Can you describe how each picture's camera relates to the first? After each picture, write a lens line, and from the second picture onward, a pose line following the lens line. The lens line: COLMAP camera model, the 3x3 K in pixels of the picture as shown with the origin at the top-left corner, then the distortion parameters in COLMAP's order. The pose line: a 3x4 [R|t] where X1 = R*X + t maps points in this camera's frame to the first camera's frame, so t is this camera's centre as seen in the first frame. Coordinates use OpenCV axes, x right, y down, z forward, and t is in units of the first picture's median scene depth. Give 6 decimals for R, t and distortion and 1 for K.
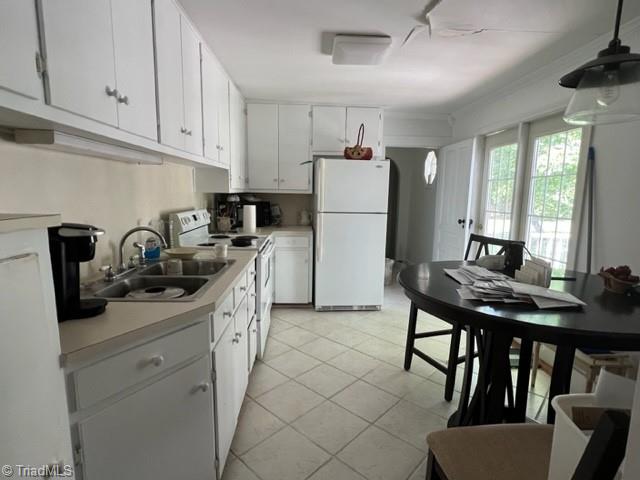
lens RADIAL K [[341.9, 0, 321.3], [0, 341.9, 241.4], [0, 0, 1]] dist [-0.018127, 0.001870]
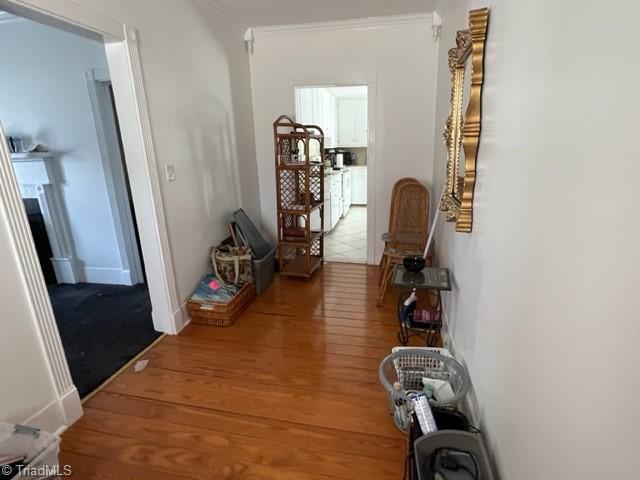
lens RADIAL K [[341.9, 0, 320.0], [0, 341.9, 241.8], [0, 0, 1]] dist [-0.018127, 0.001870]
pose [[0.965820, 0.037976, -0.256418, 0.216204], [-0.001641, 0.990086, 0.140452, 0.123997], [0.259210, -0.135231, 0.956307, -1.032147]]
